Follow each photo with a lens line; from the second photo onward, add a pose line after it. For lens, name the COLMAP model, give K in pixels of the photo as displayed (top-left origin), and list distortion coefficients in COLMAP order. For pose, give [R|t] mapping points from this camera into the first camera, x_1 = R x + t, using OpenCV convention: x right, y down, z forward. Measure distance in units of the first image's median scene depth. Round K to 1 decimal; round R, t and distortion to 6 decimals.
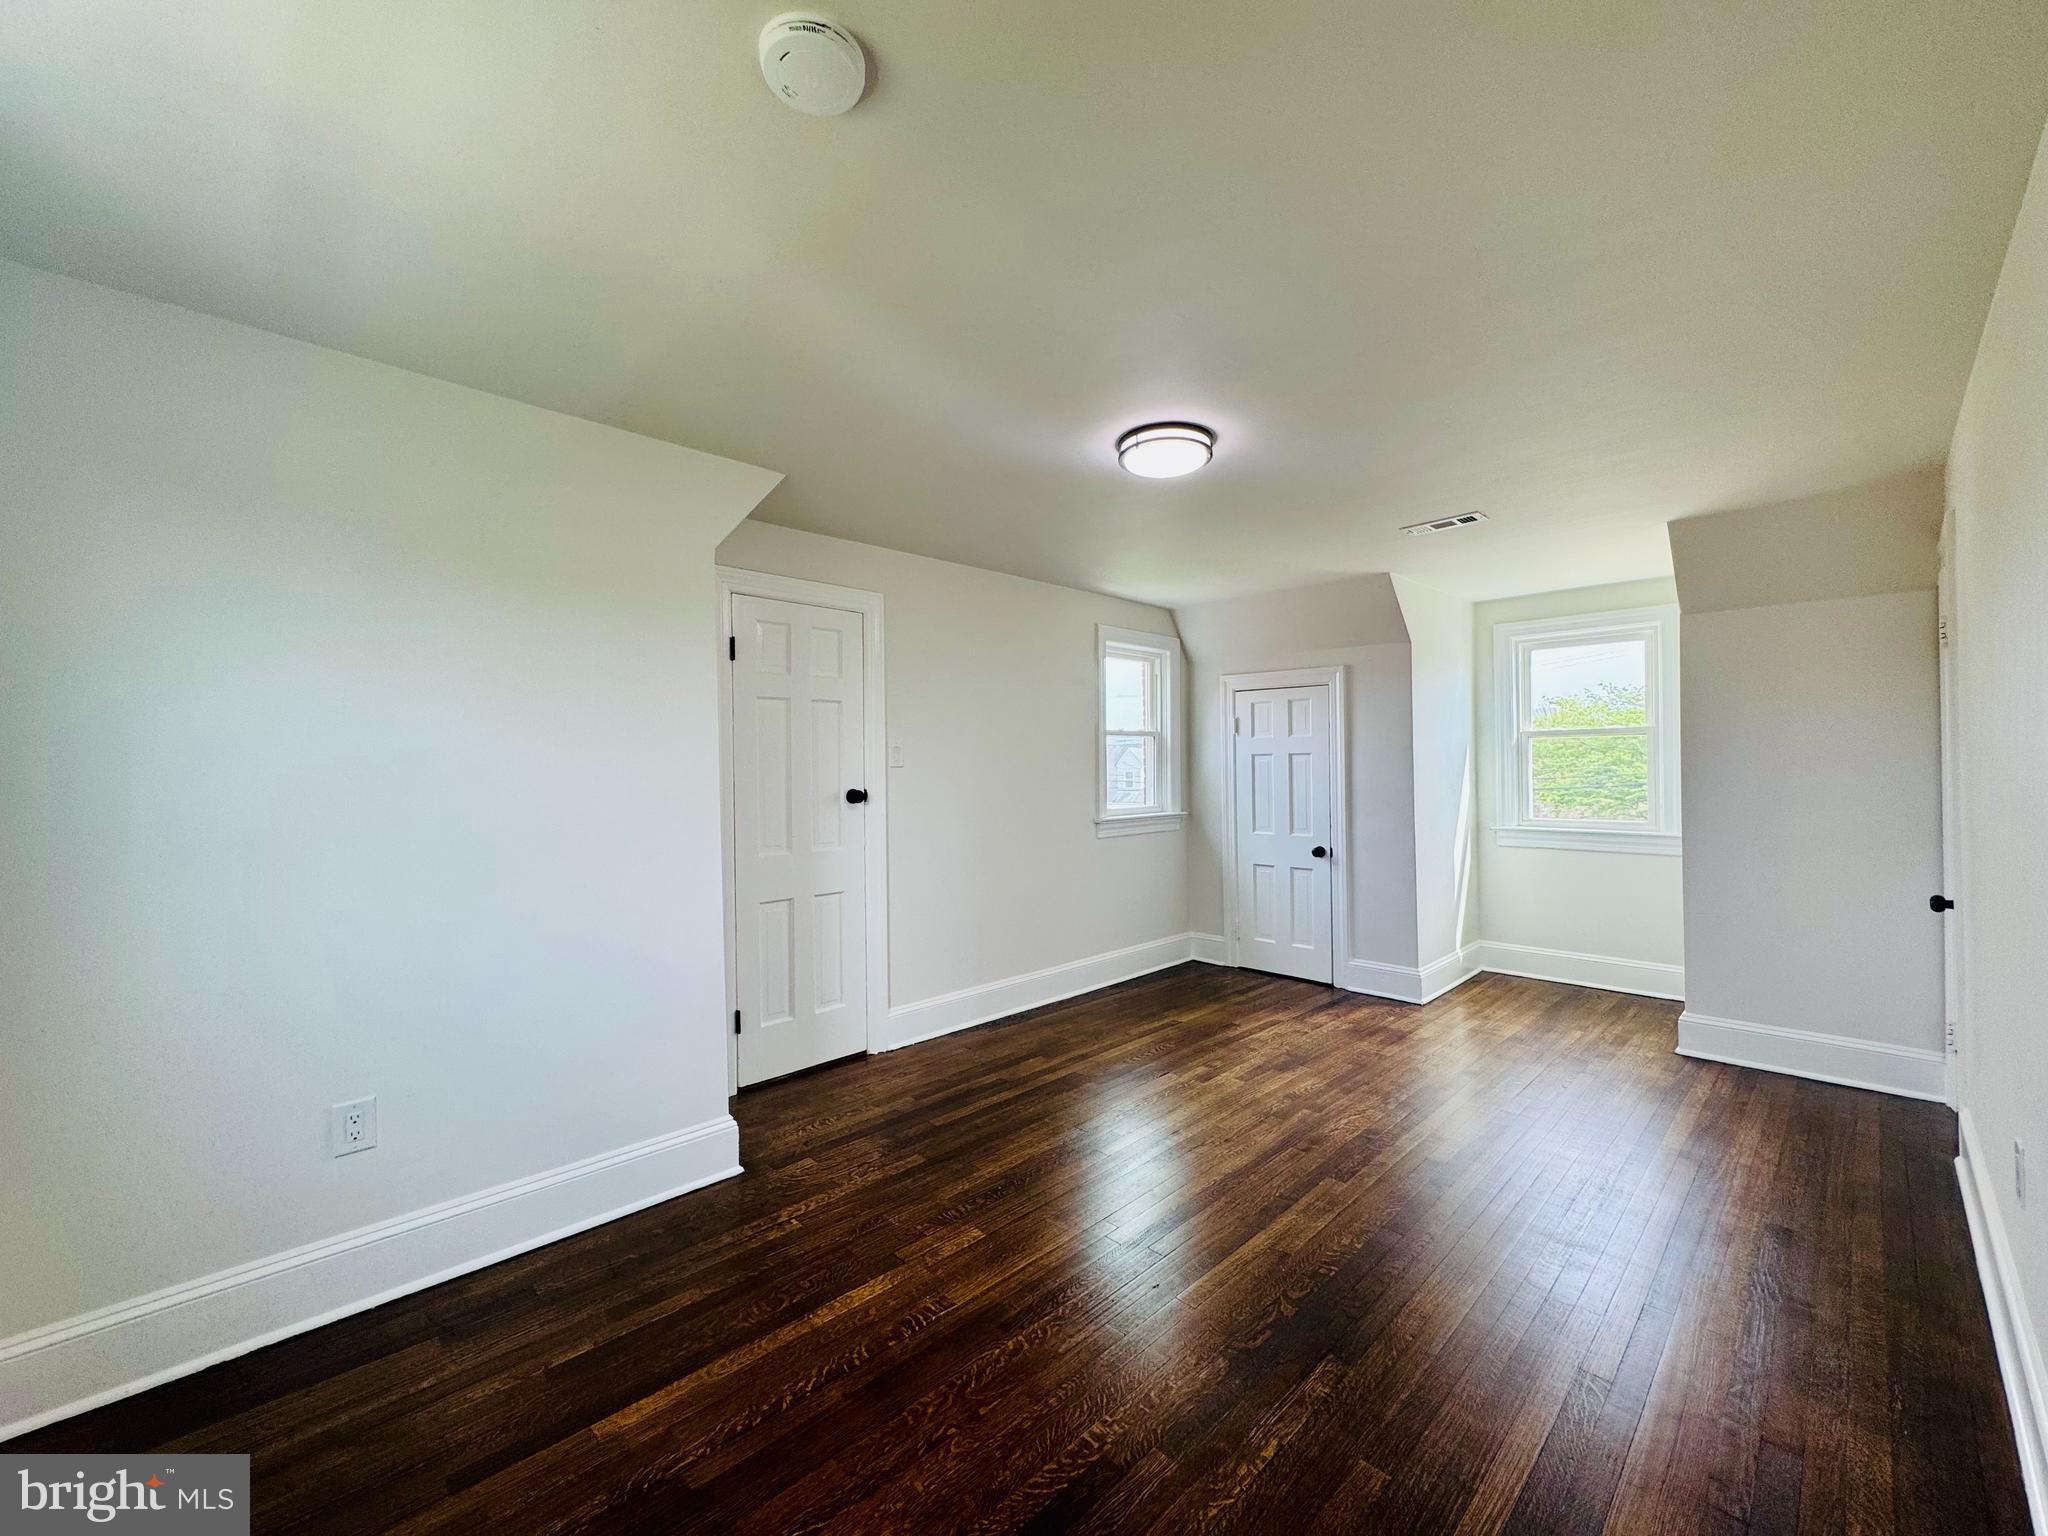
lens RADIAL K [[805.1, 0, 1036.3], [0, 805.1, 771.2], [0, 0, 1]] dist [-0.003778, 0.000558]
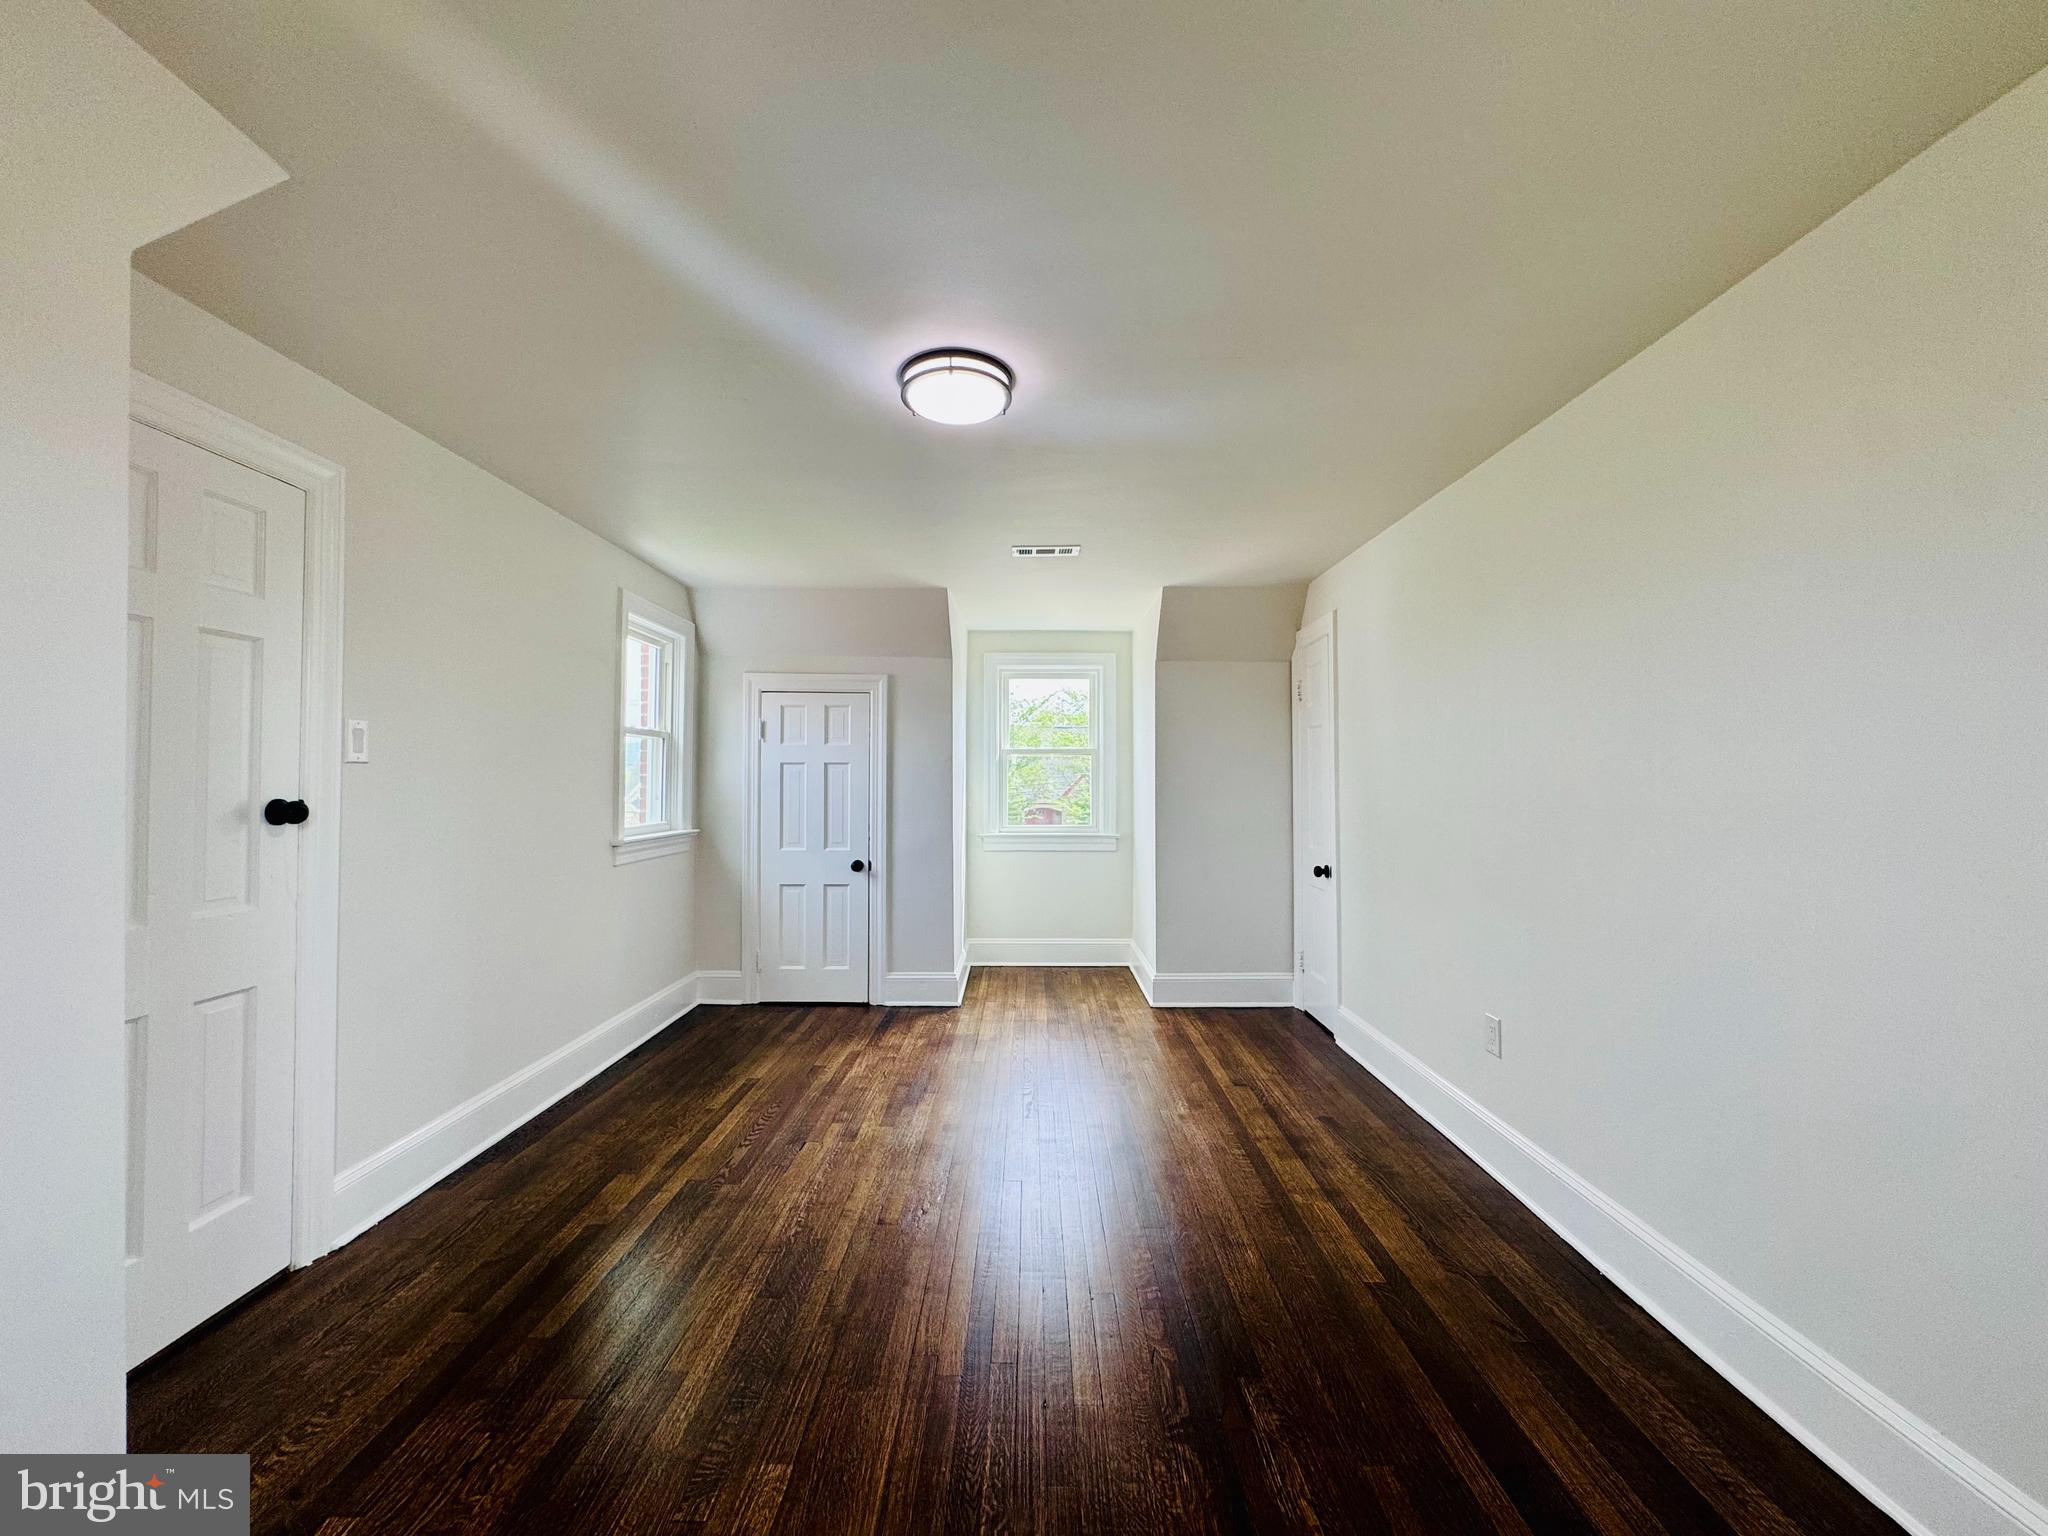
lens RADIAL K [[805.1, 0, 1037.5], [0, 805.1, 771.8], [0, 0, 1]] dist [-0.003778, 0.000558]
pose [[0.713952, 0.019728, 0.699916, -0.175232], [-0.004650, 0.999715, -0.023434, 0.009848], [-0.700179, 0.013476, 0.713840, 0.170268]]
